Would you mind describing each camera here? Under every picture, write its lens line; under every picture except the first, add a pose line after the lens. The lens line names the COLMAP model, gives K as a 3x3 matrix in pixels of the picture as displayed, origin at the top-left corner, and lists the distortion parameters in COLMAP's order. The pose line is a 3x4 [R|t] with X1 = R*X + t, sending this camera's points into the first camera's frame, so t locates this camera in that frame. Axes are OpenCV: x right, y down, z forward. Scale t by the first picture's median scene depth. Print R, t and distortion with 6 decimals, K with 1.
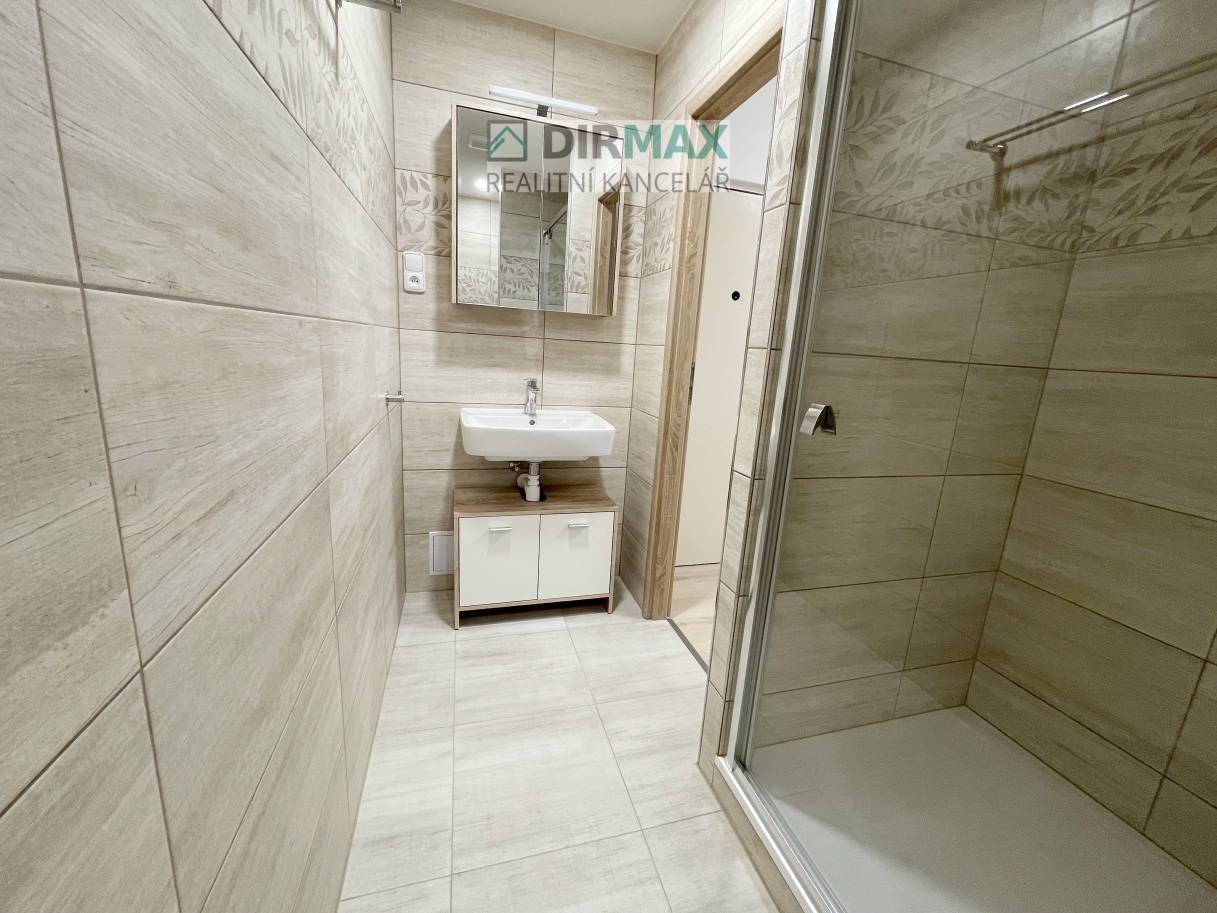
lens RADIAL K [[490.7, 0, 608.5], [0, 490.7, 456.5], [0, 0, 1]] dist [-0.002324, -0.000472]
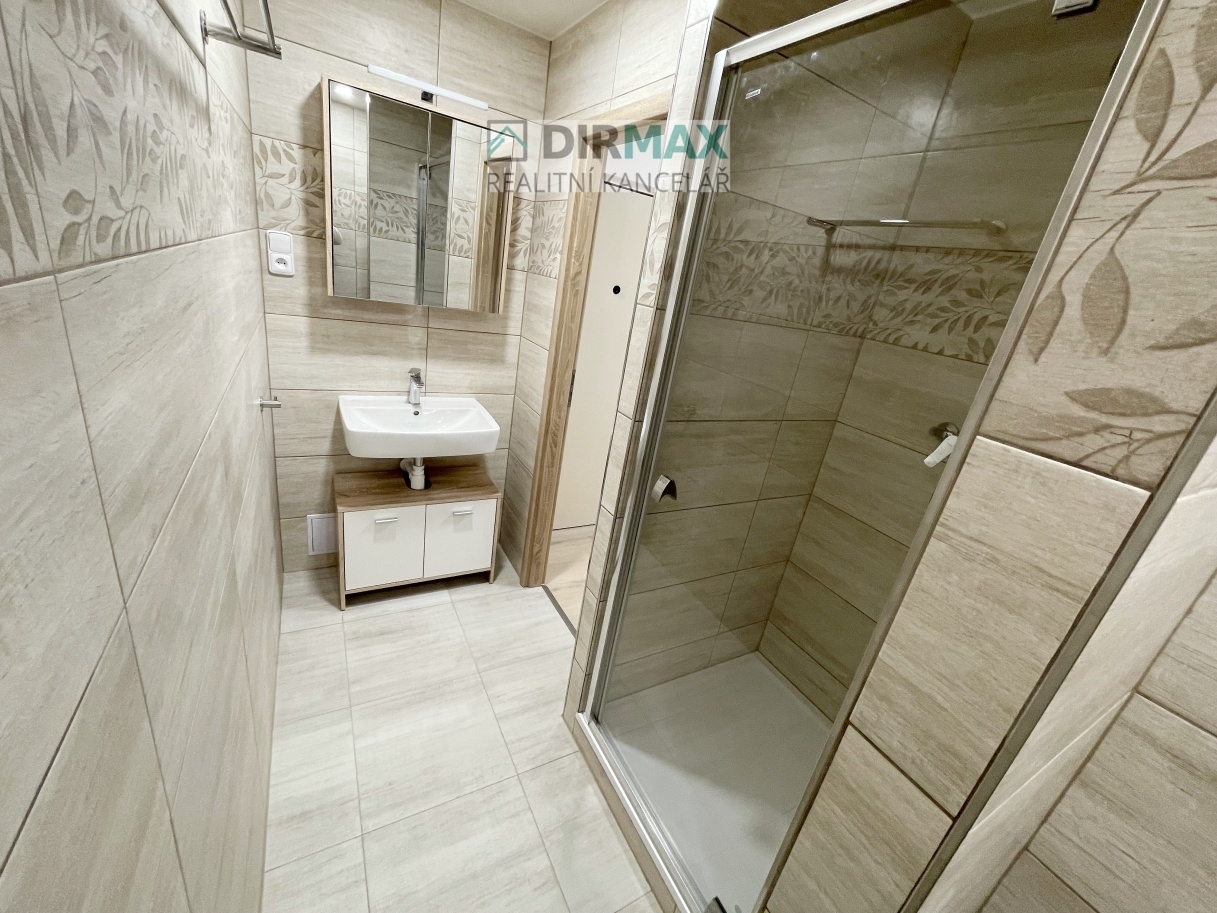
lens RADIAL K [[490.7, 0, 608.5], [0, 490.7, 456.5], [0, 0, 1]] dist [-0.002324, -0.000472]
pose [[0.969269, 0.013870, 0.245611, -0.018478], [-0.055332, 0.985118, 0.162732, -0.183879], [-0.239698, -0.171321, 0.955612, -0.096867]]
